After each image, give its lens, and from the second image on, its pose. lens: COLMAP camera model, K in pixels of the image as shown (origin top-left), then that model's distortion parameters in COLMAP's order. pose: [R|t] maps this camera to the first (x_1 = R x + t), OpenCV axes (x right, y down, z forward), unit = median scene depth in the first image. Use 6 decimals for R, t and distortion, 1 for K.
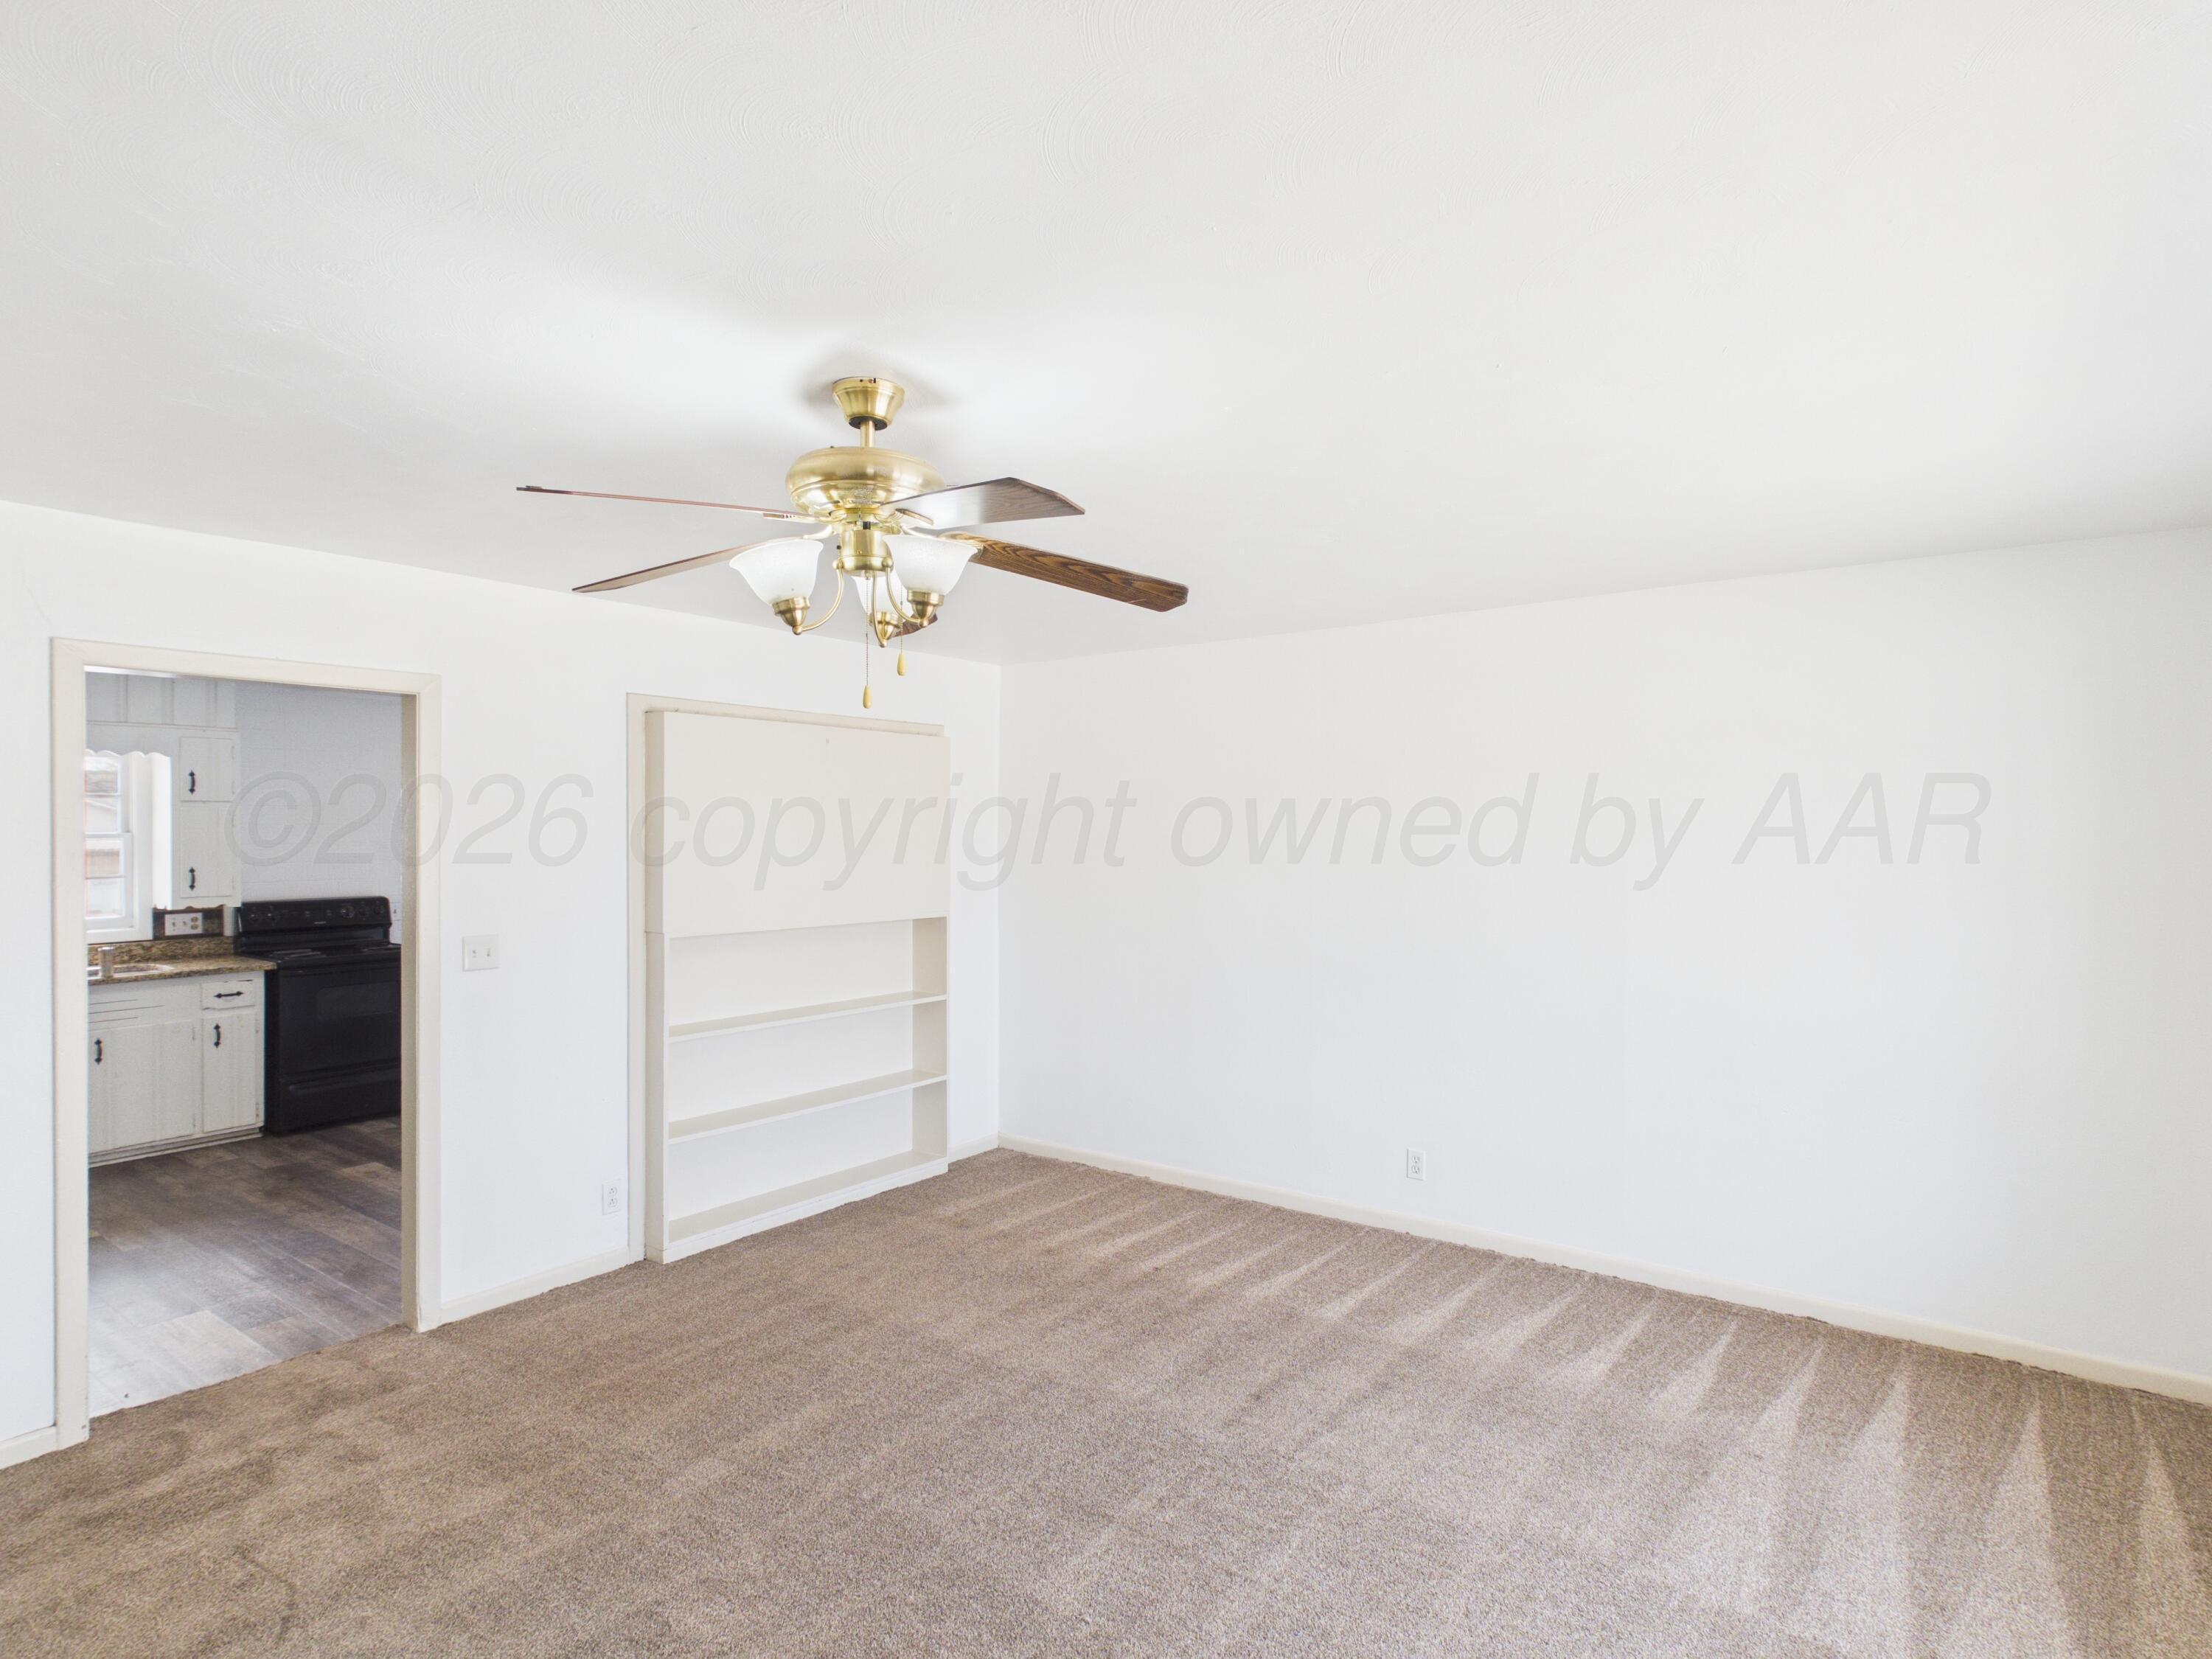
lens RADIAL K [[1154.9, 0, 1105.2], [0, 1154.9, 830.0], [0, 0, 1]] dist [-0.000975, 0.000692]
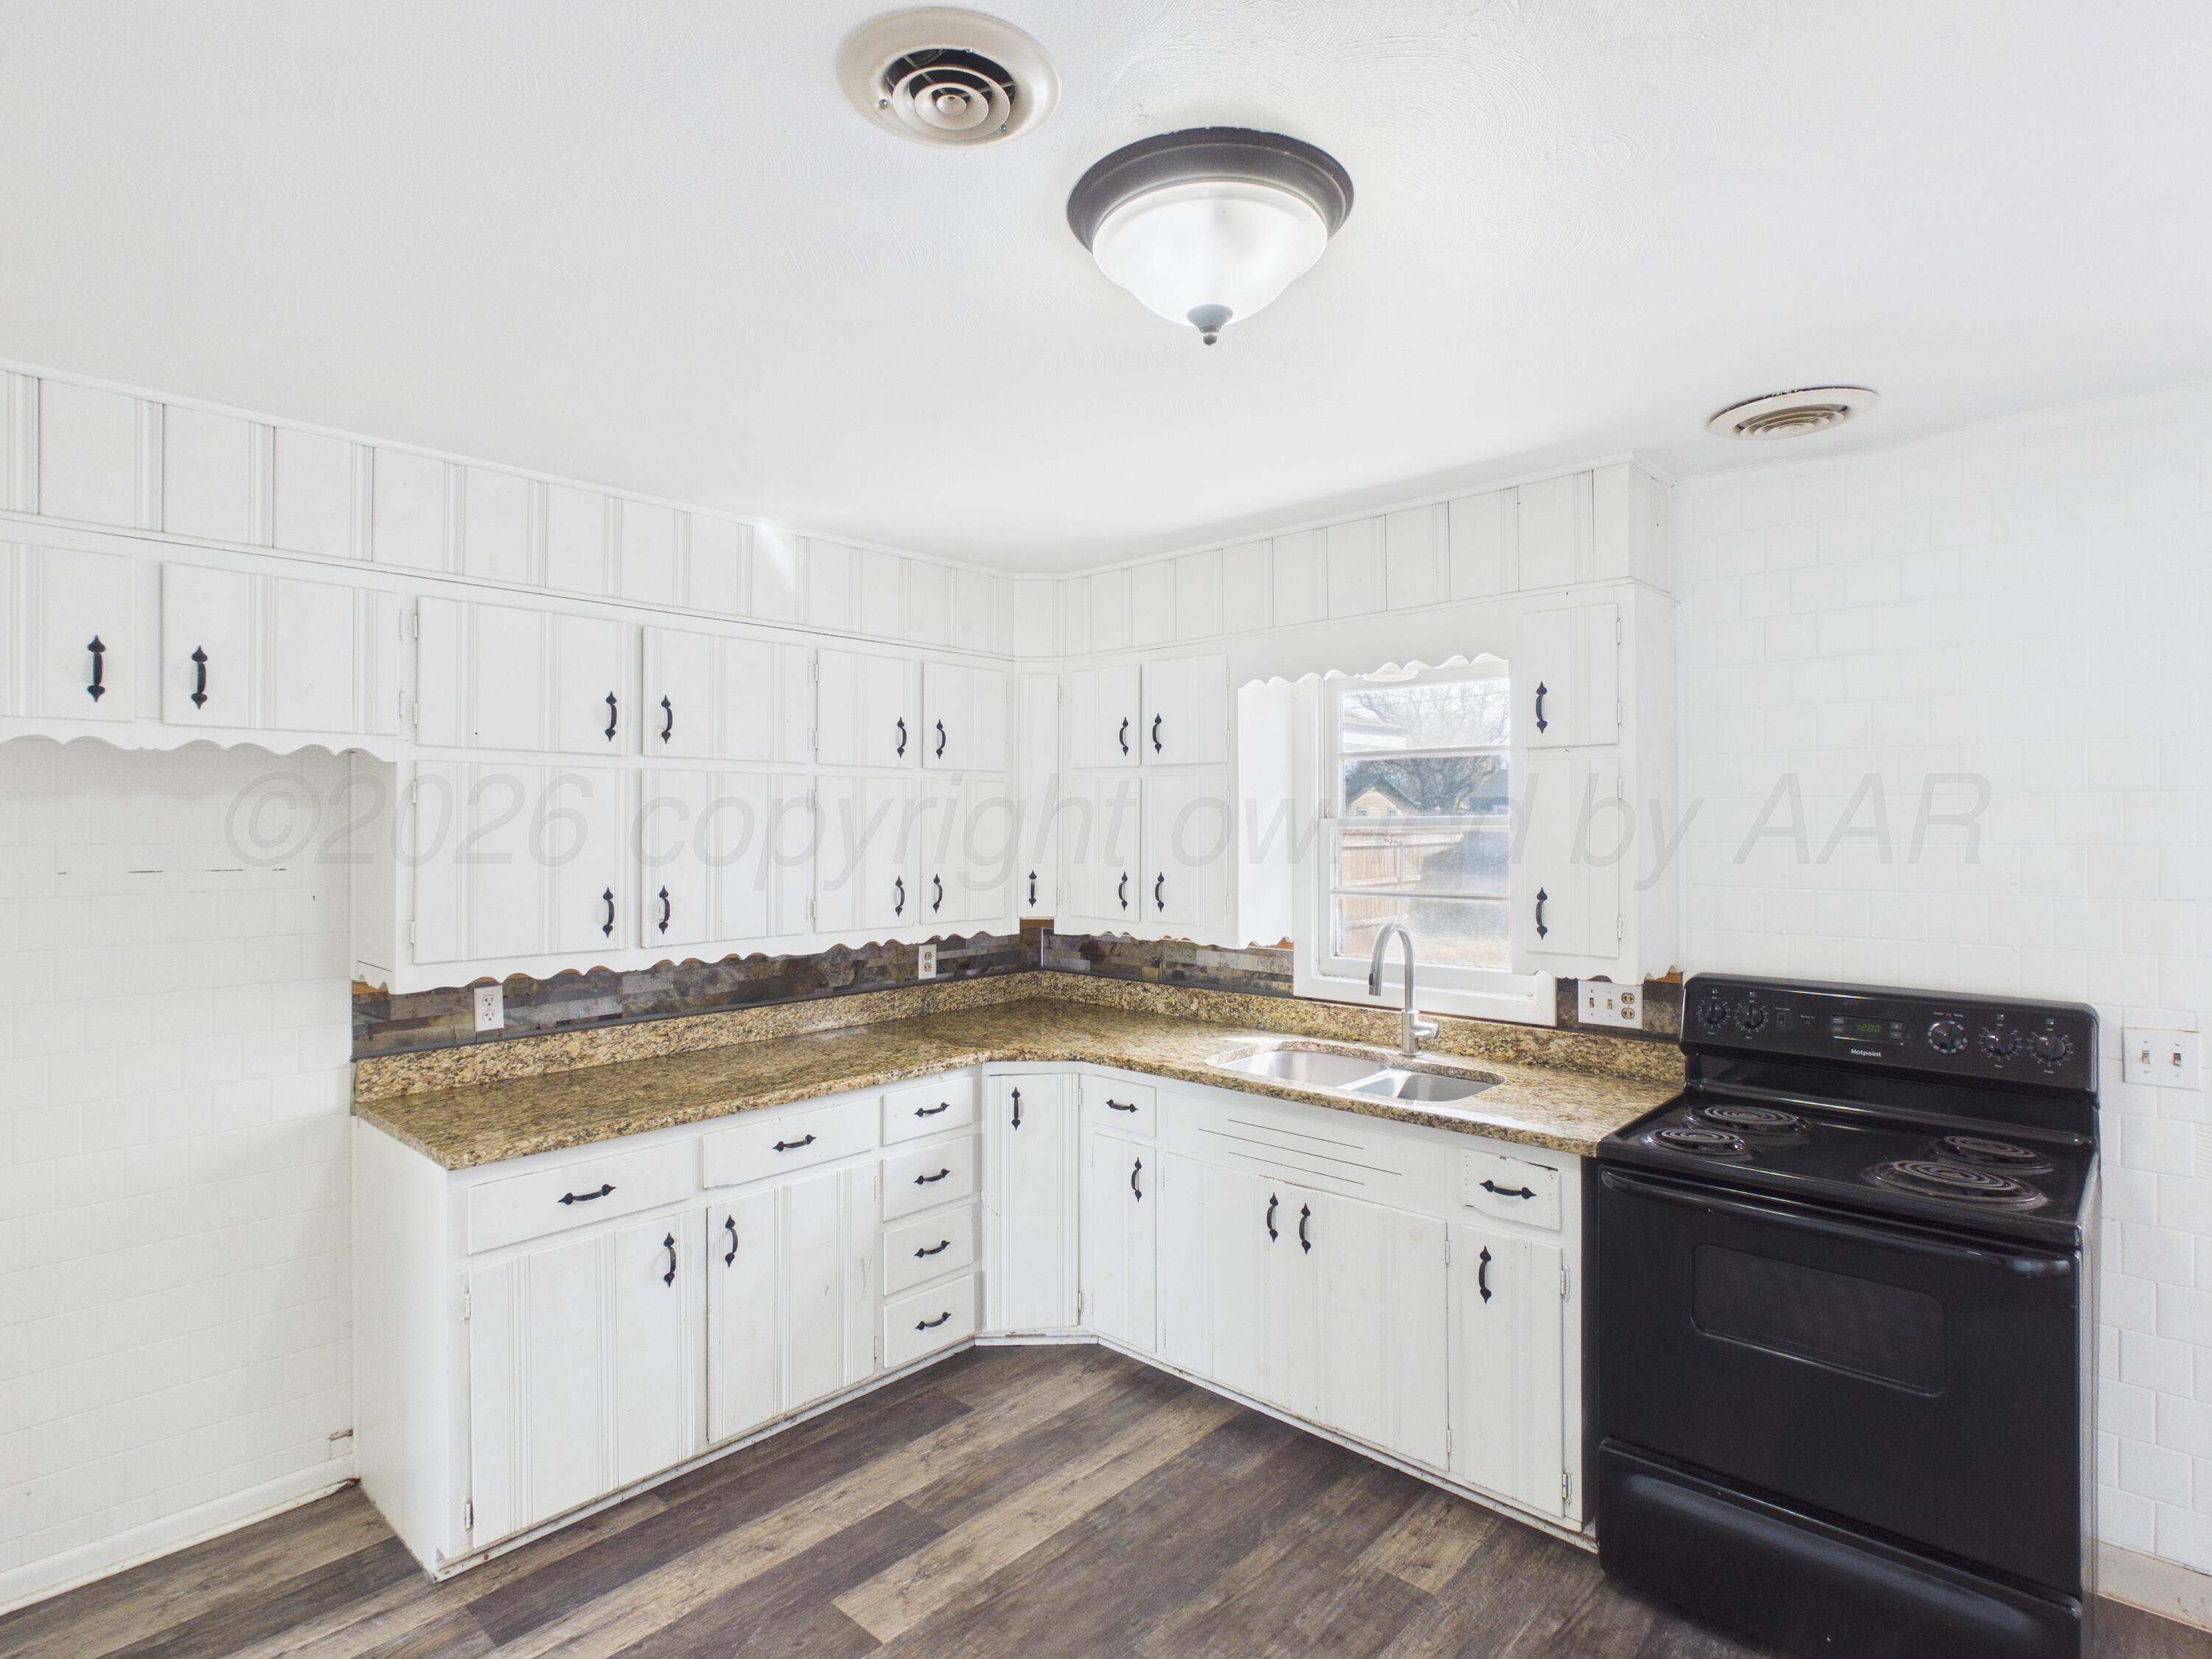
lens RADIAL K [[1154.9, 0, 1104.4], [0, 1154.9, 822.6], [0, 0, 1]] dist [-0.000975, 0.000692]
pose [[-0.102551, 0.002650, -0.994724, -0.296639], [0.000786, 0.999996, 0.002583, 0.003454], [0.994727, -0.000517, -0.102552, 0.850714]]
